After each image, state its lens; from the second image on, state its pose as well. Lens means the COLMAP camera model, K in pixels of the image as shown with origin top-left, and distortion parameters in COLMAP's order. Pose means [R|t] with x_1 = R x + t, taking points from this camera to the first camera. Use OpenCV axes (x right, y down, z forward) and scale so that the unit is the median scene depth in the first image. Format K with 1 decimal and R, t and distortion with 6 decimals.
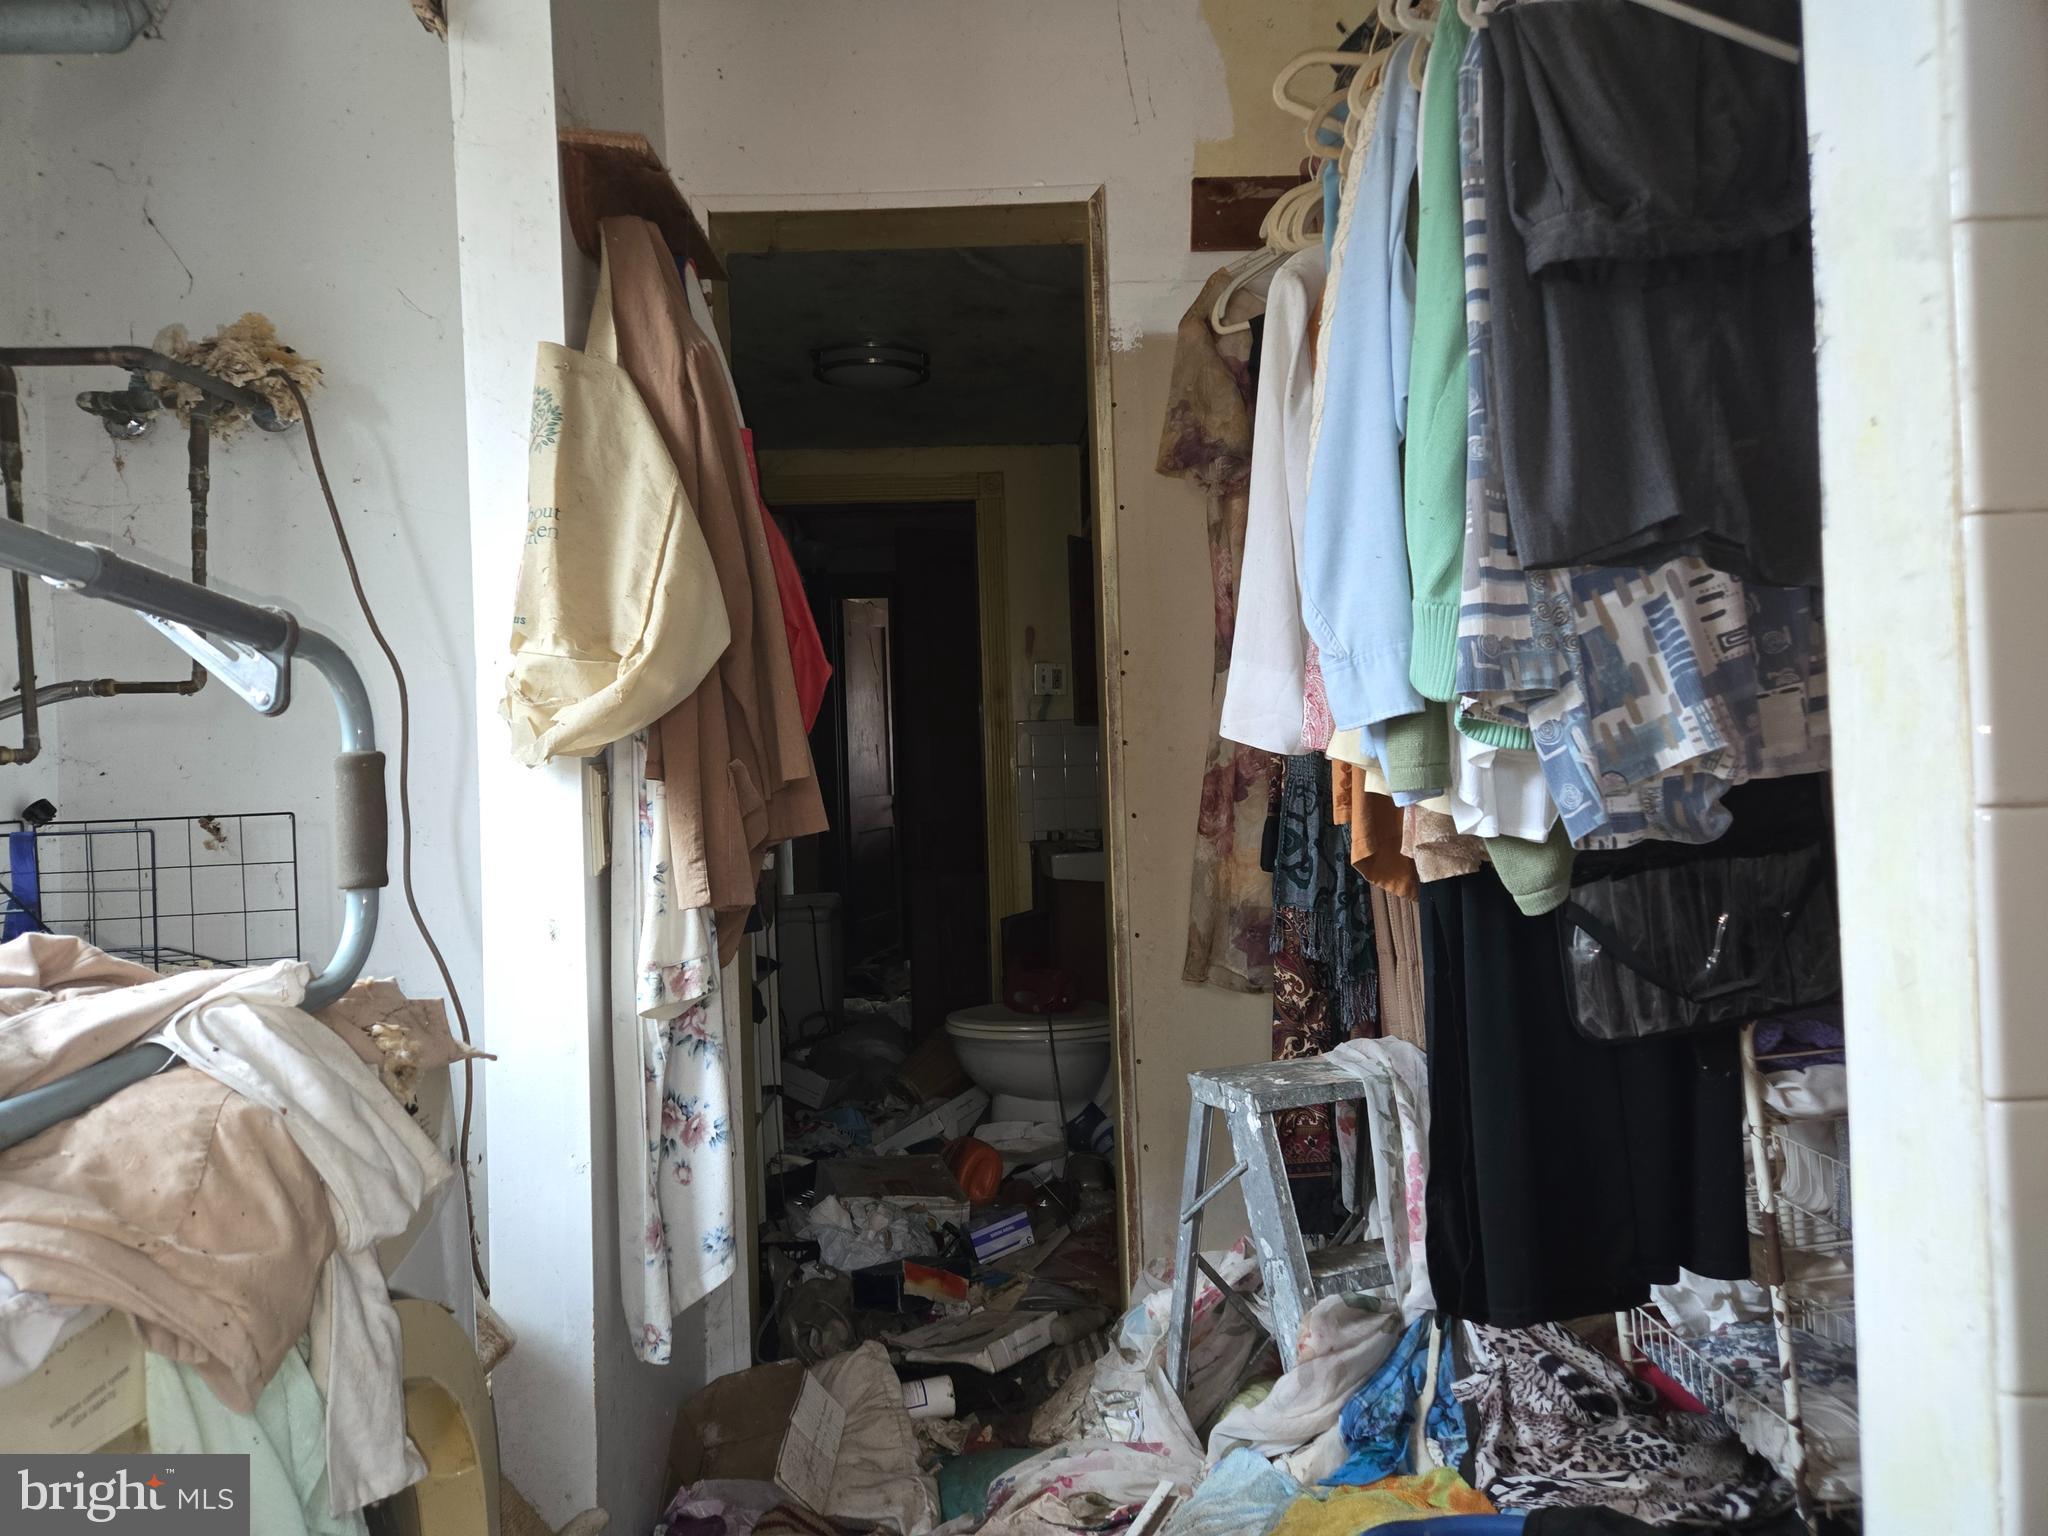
lens RADIAL K [[1367.9, 0, 1031.0], [0, 1367.9, 766.9], [0, 0, 1]] dist [0.070834, -0.055473]
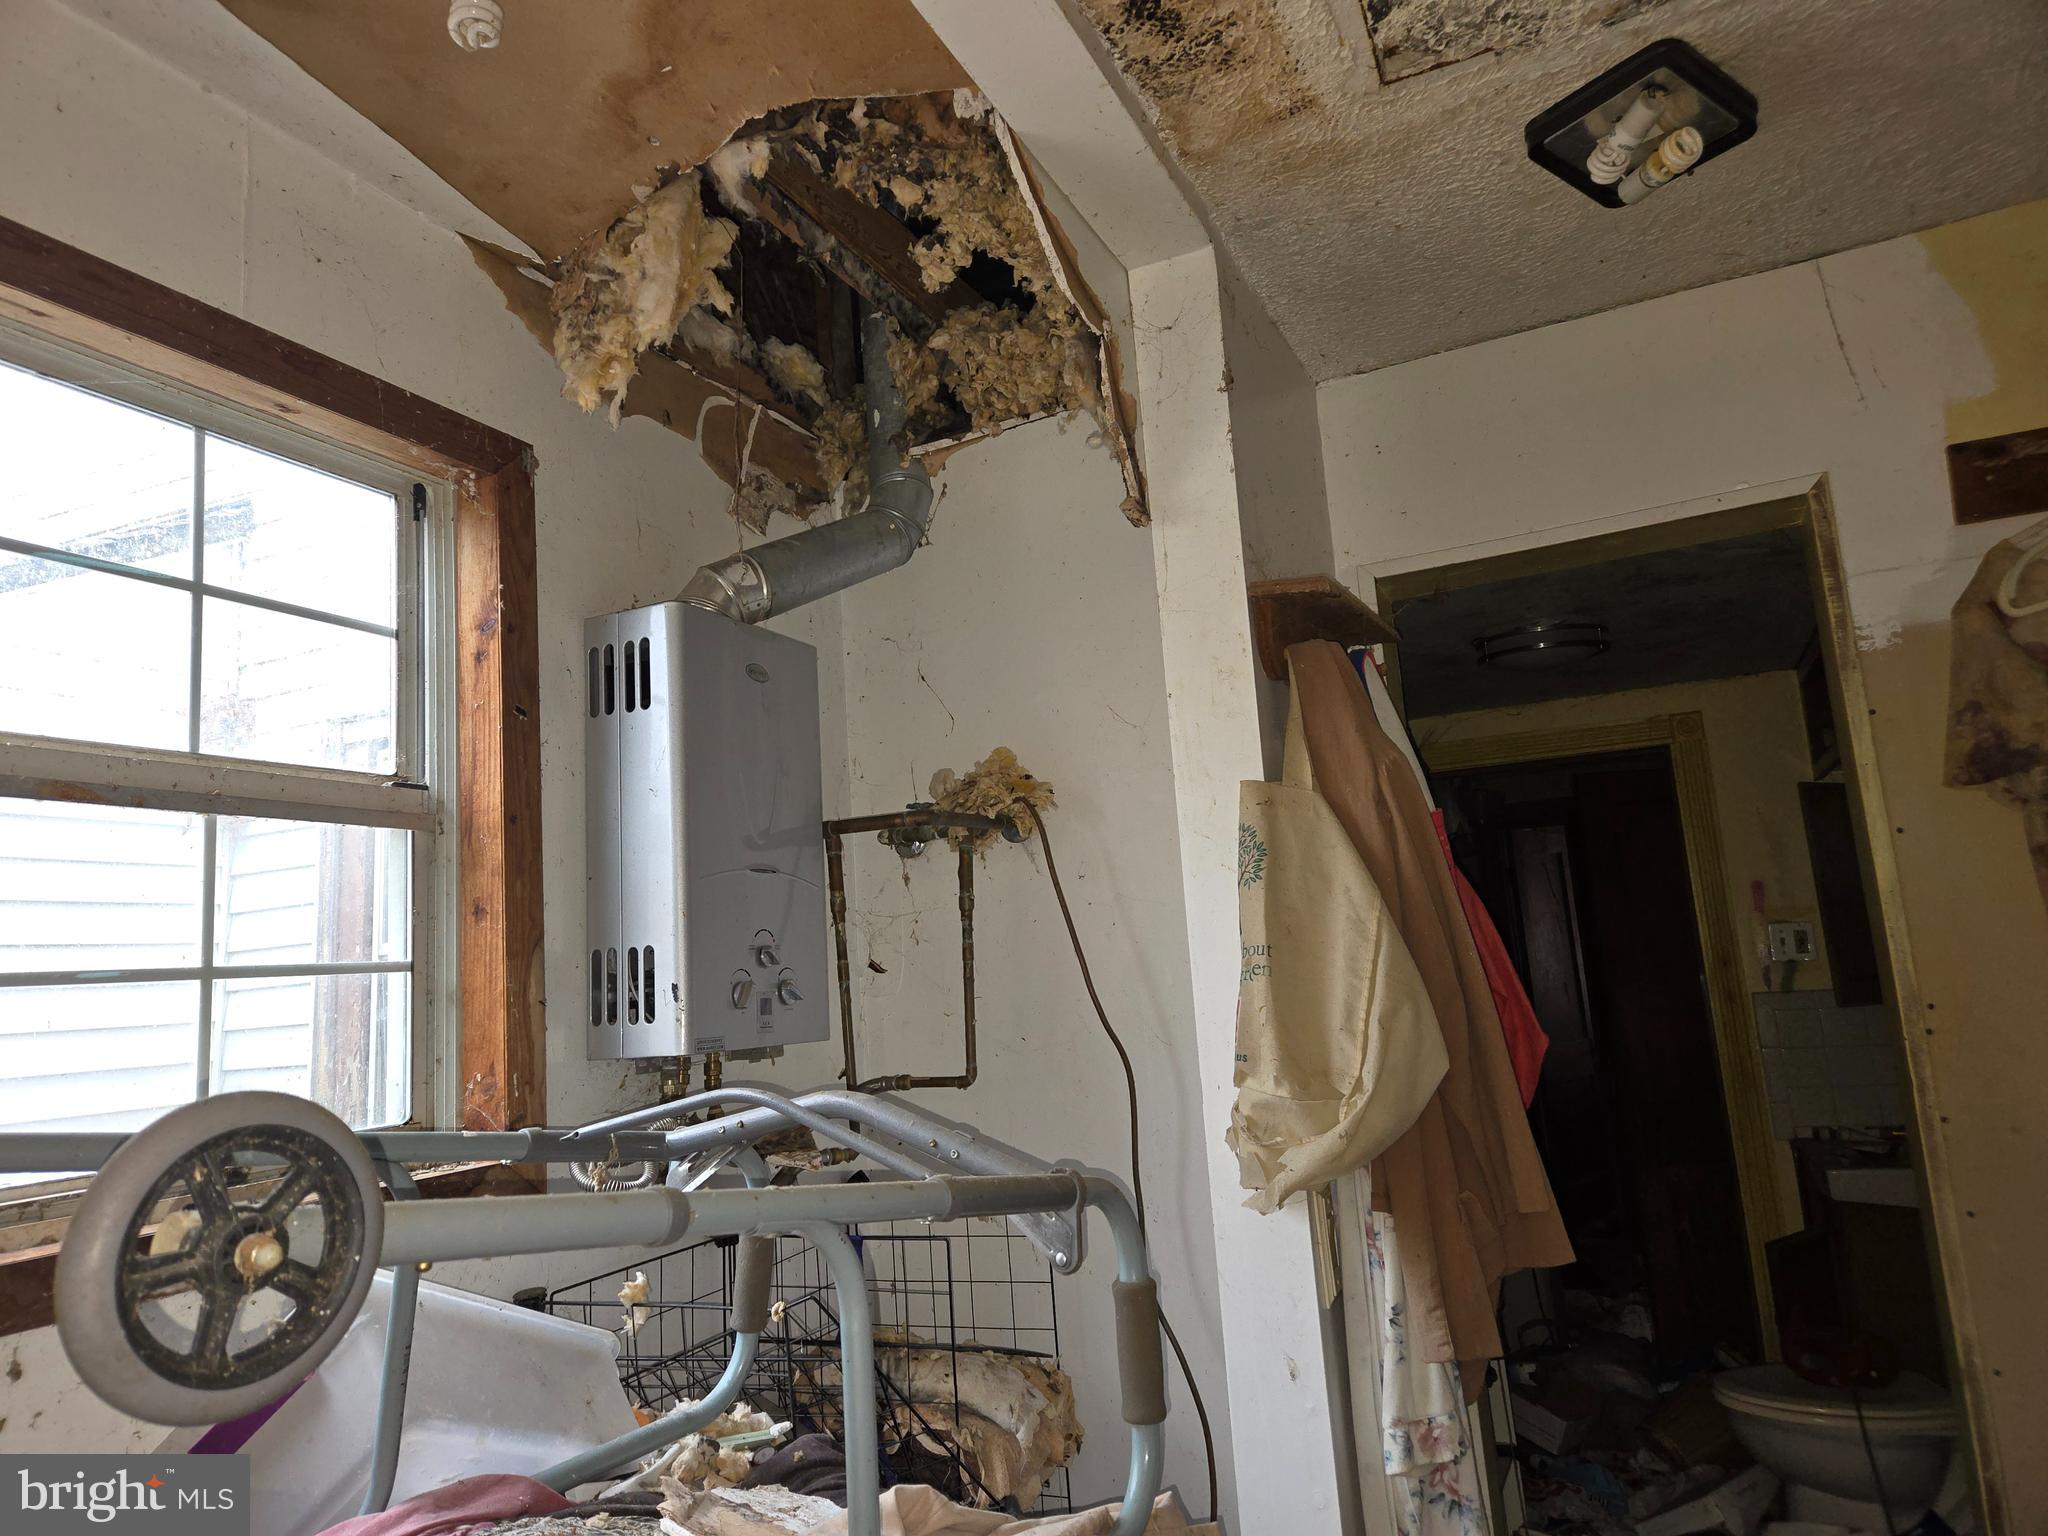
lens RADIAL K [[1367.9, 0, 999.5], [0, 1367.9, 781.6], [0, 0, 1]] dist [0.070834, -0.055473]
pose [[0.880741, -0.101462, -0.462602, -0.024948], [0.034953, 0.988043, -0.150161, -0.131513], [0.472307, 0.116084, 0.873757, -0.012432]]
